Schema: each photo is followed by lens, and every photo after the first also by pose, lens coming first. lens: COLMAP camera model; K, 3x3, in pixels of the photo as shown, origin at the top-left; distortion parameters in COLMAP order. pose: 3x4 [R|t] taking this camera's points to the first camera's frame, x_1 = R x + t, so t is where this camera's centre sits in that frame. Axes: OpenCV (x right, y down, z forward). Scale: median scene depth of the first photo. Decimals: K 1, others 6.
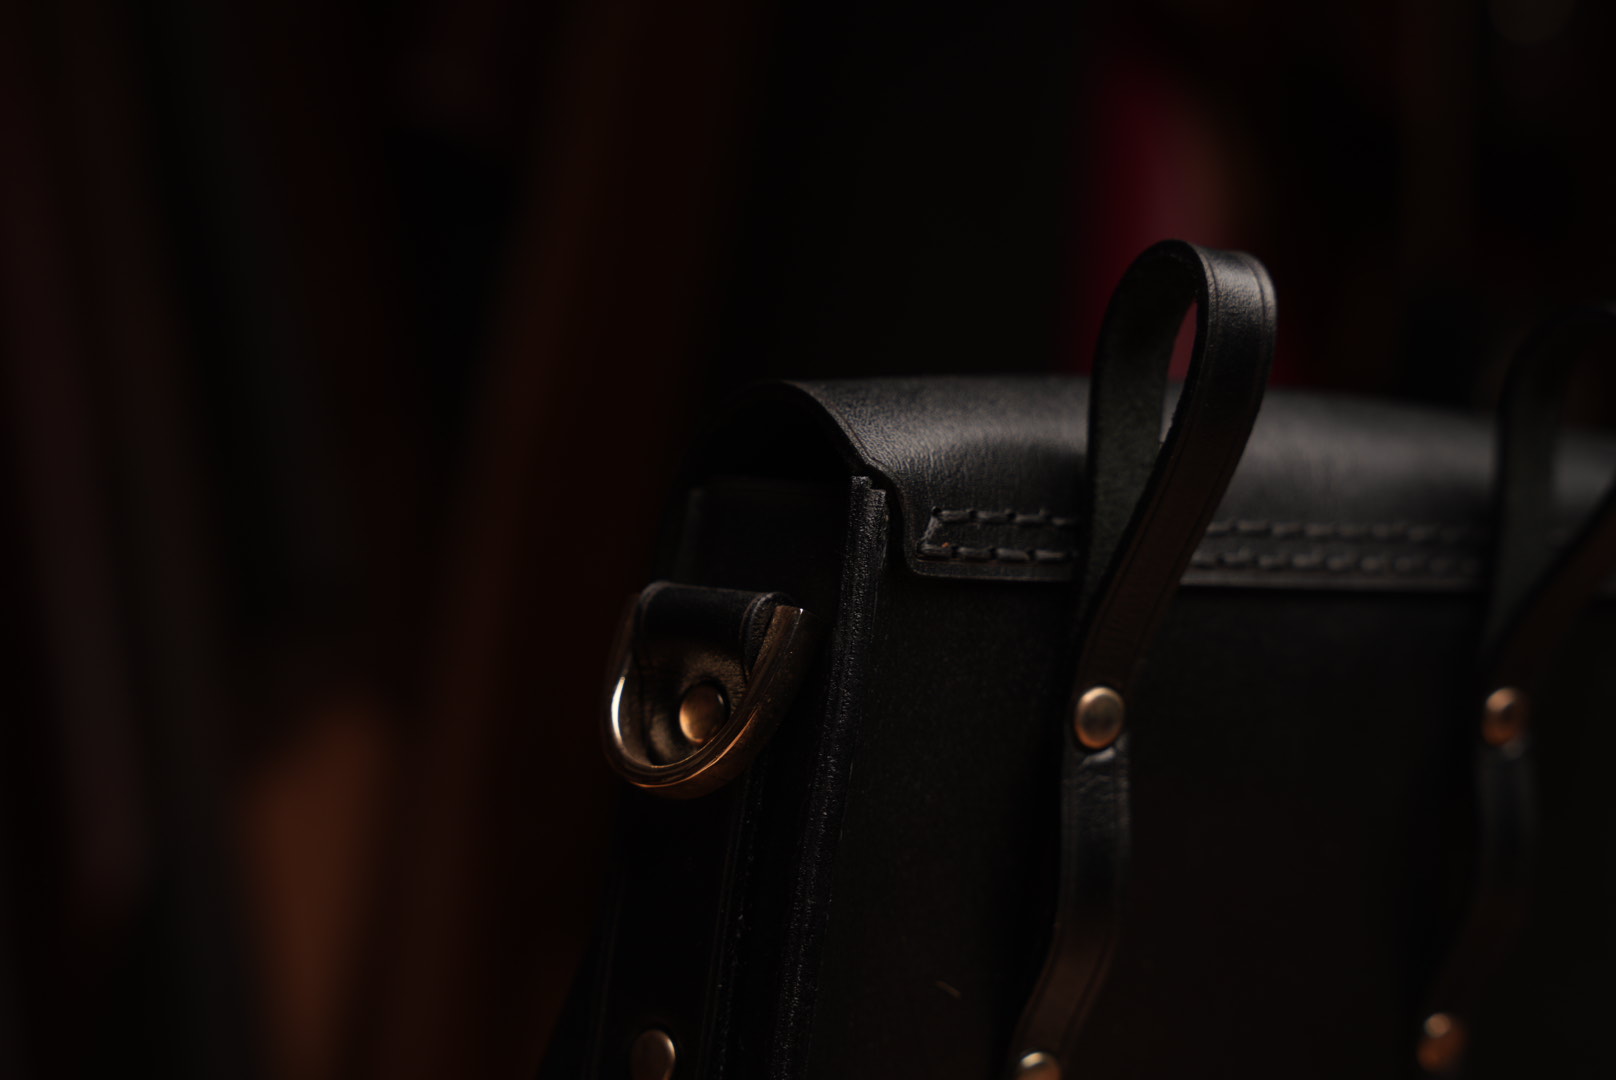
lens RADIAL K [[3007.9, 0, 807.3], [0, 3007.9, 552.4], [0, 0, 1]] dist [0.108962, 0.000000]
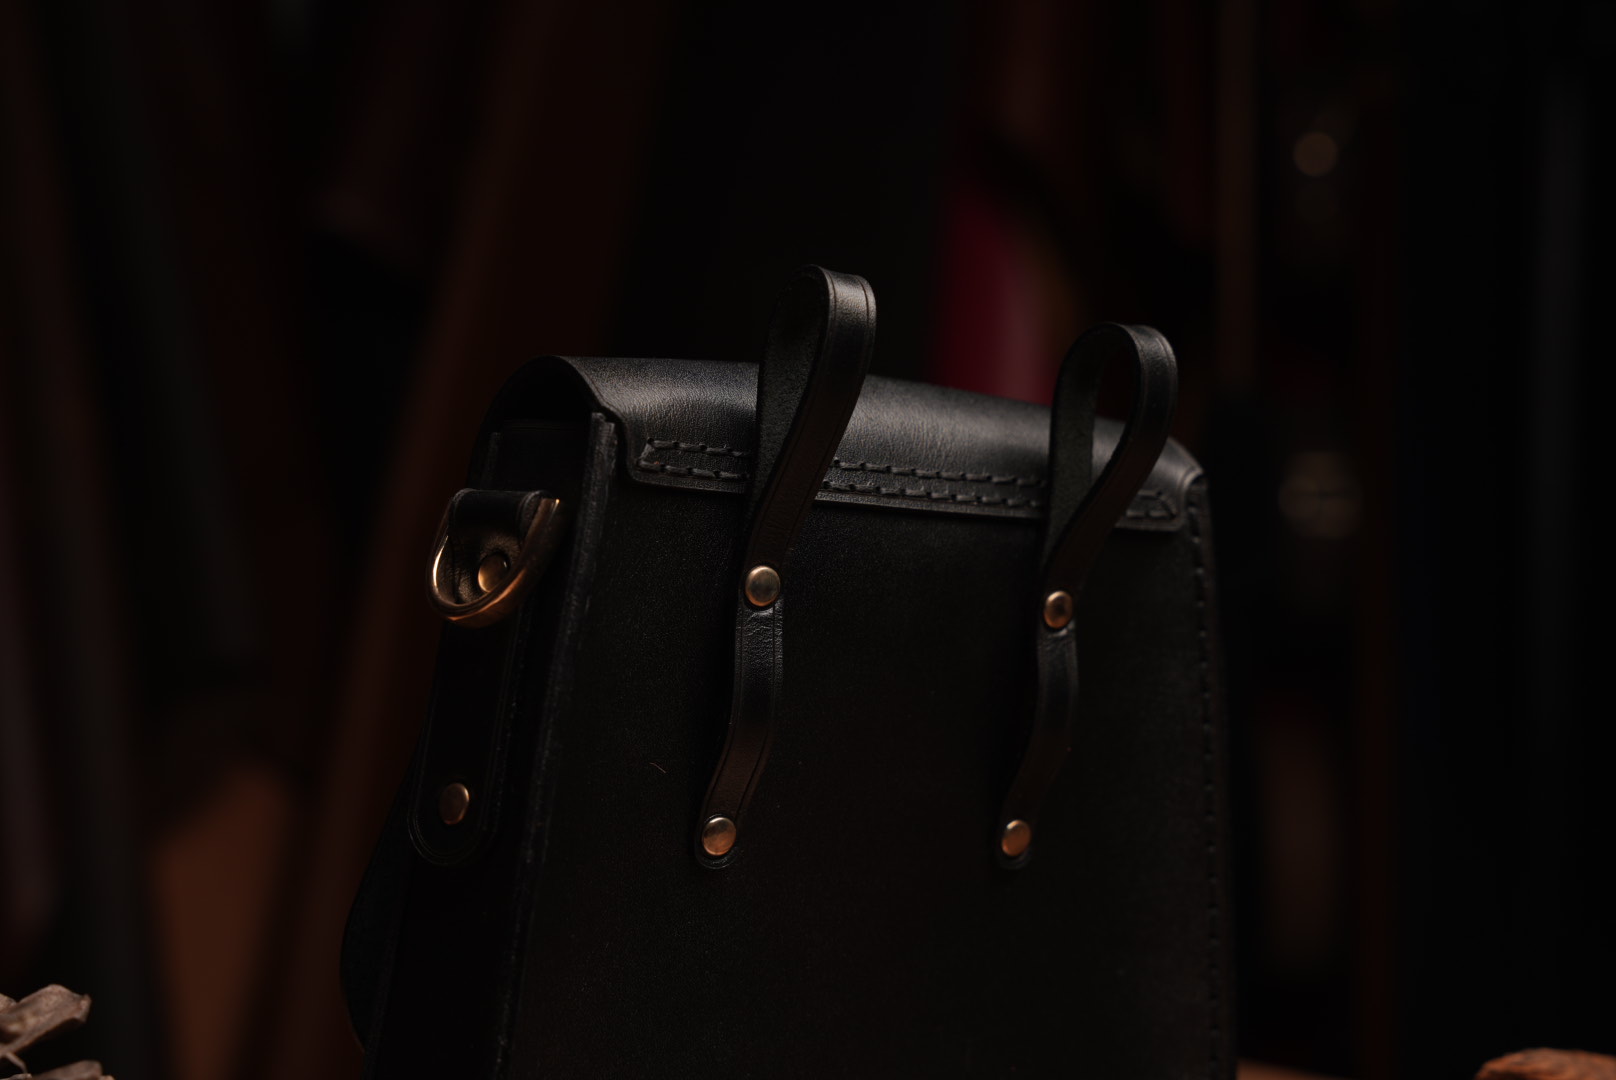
lens RADIAL K [[3007.9, 0, 812.0], [0, 3007.9, 526.1], [0, 0, 1]] dist [0.108962, 0.000000]
pose [[0.999273, 0.016330, 0.034456, 0.071128], [-0.014628, 0.998687, -0.049103, 0.100135], [-0.035212, 0.048564, 0.998199, -0.498164]]
